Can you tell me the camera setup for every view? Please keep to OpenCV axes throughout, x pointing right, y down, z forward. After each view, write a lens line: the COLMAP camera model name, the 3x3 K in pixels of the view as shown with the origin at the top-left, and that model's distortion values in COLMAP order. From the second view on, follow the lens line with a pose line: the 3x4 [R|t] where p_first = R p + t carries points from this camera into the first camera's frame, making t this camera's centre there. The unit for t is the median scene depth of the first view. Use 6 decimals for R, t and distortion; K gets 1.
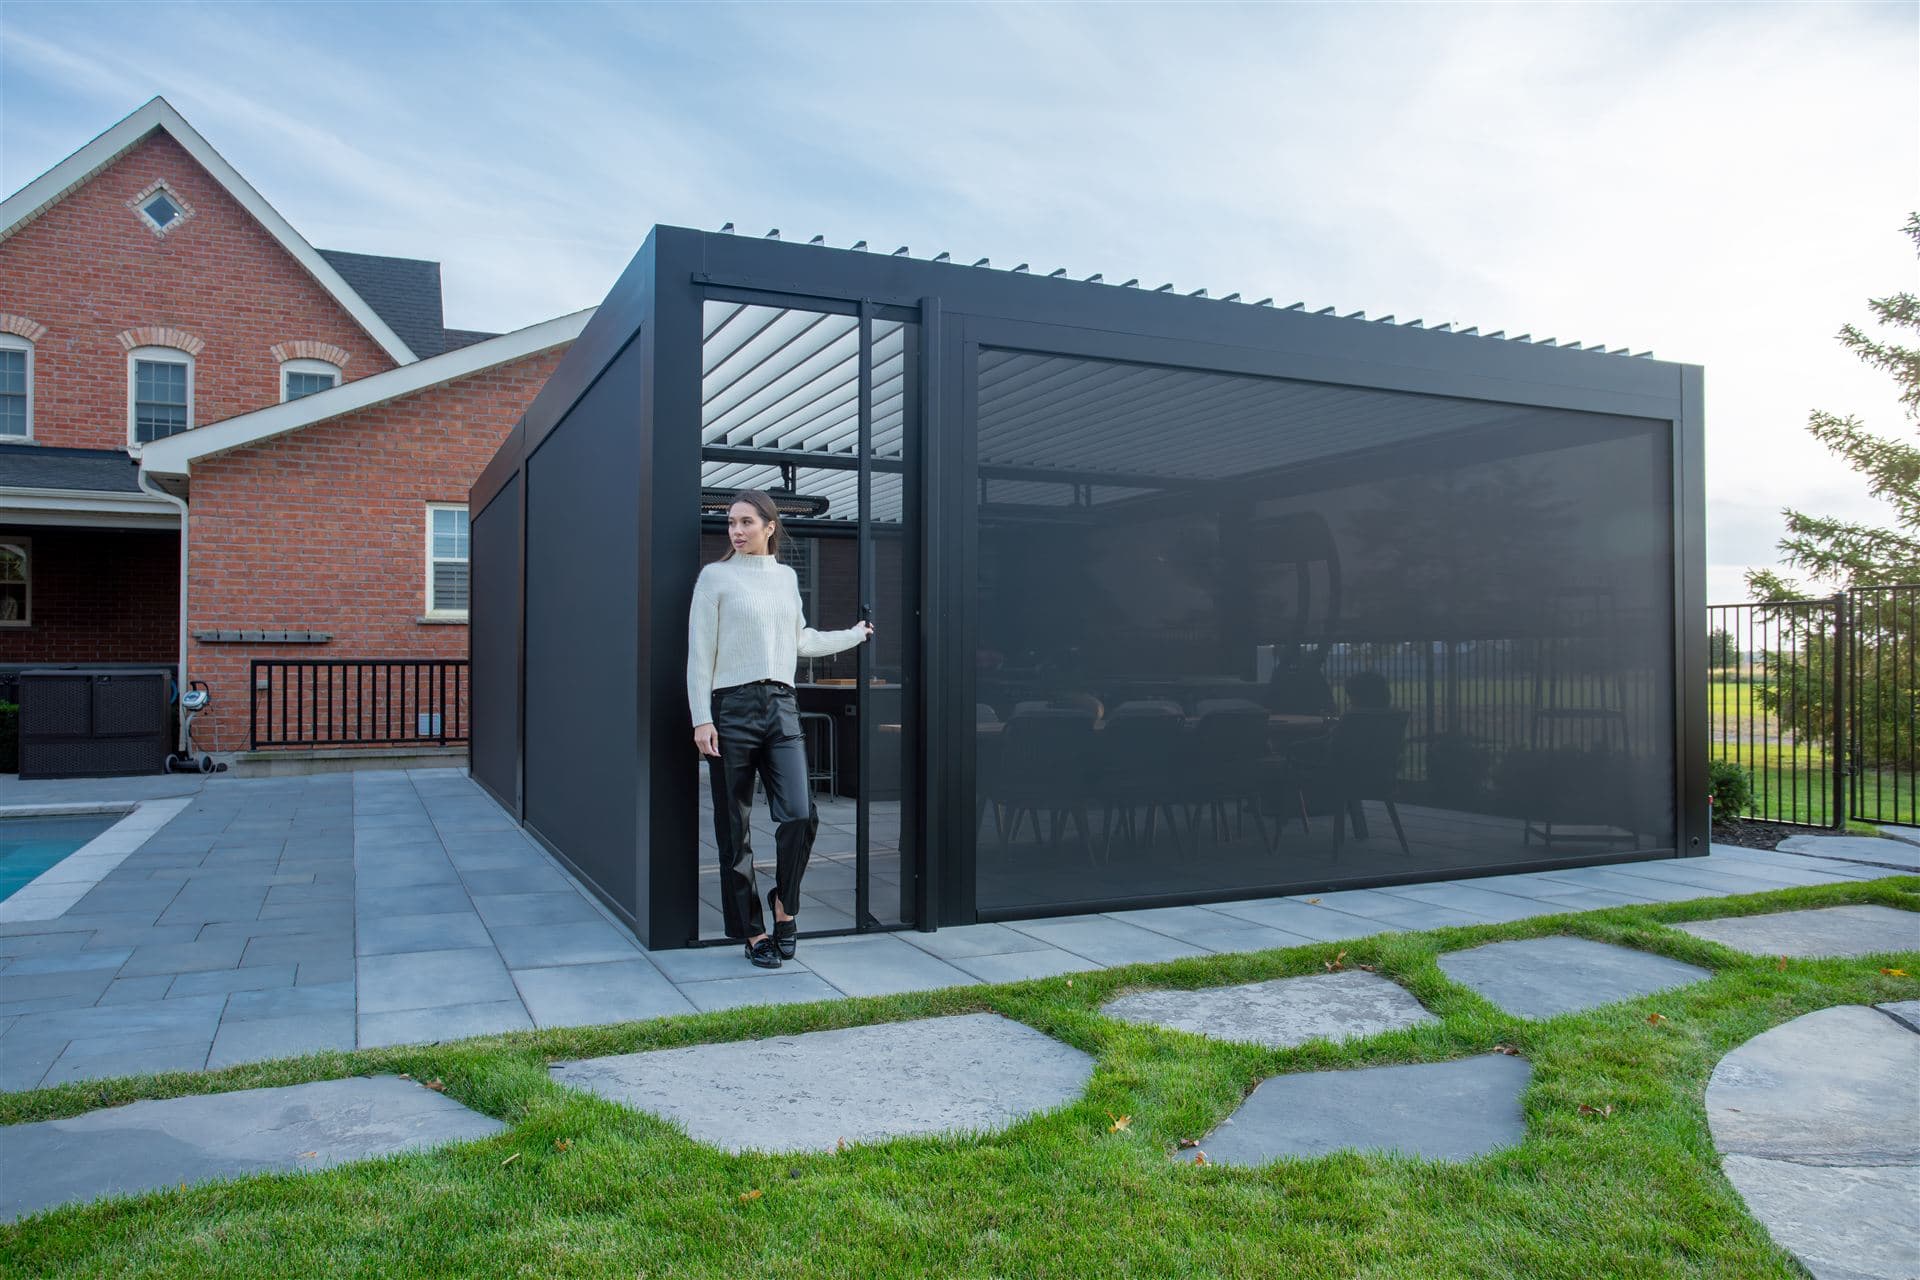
lens RADIAL K [[1310.1, 0, 960.0], [0, 1310.1, 640.0], [0, 0, 1]] dist [-0.008128, -0.000424]
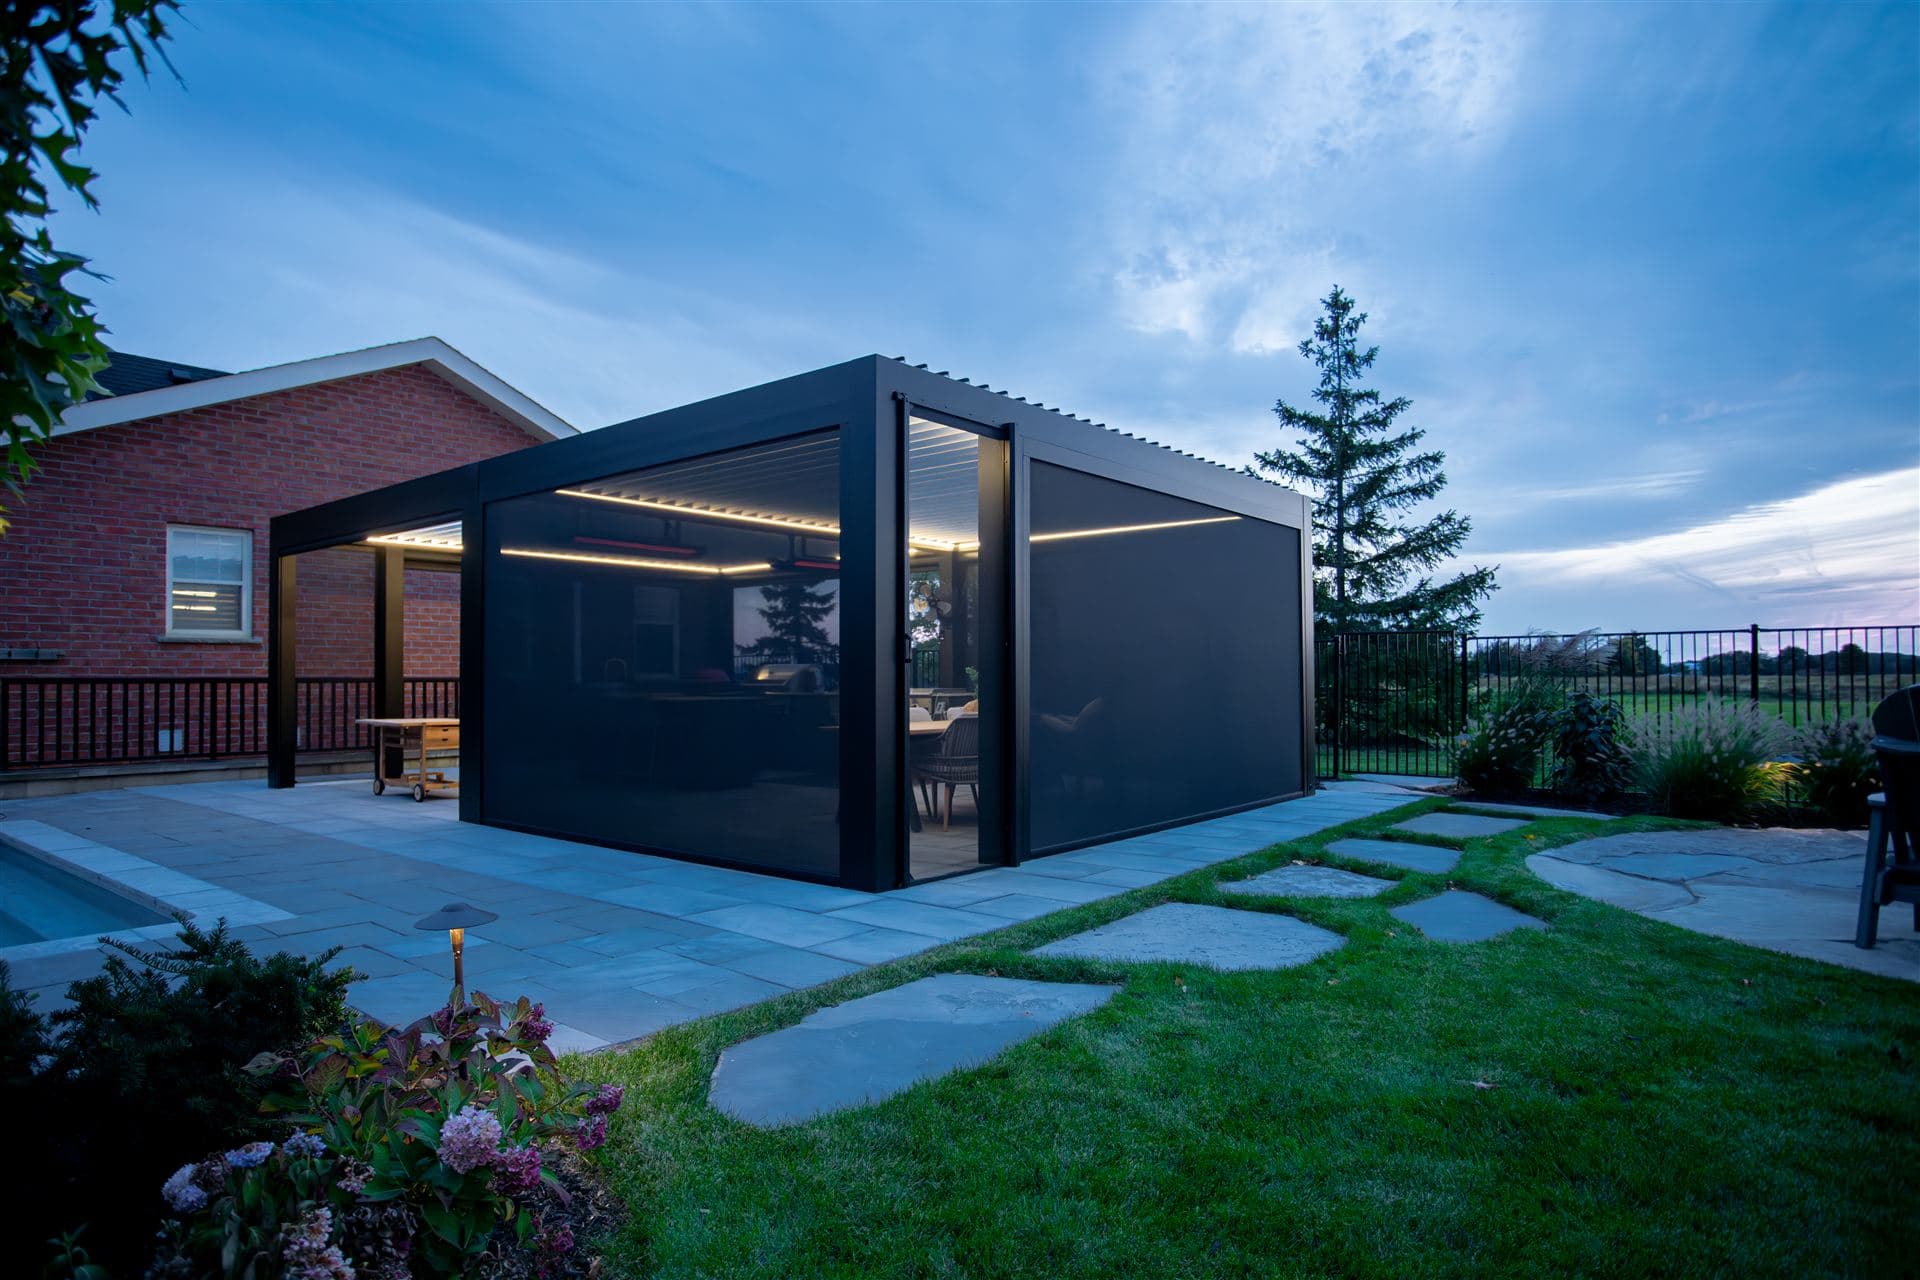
lens RADIAL K [[1067.7, 0, 960.0], [0, 1067.7, 640.0], [0, 0, 1]] dist [-0.034120, 0.001196]
pose [[0.895650, 0.015784, 0.444480, -0.221358], [-0.005582, 0.999690, -0.024251, 0.002029], [-0.444725, 0.019239, 0.895460, -0.005158]]
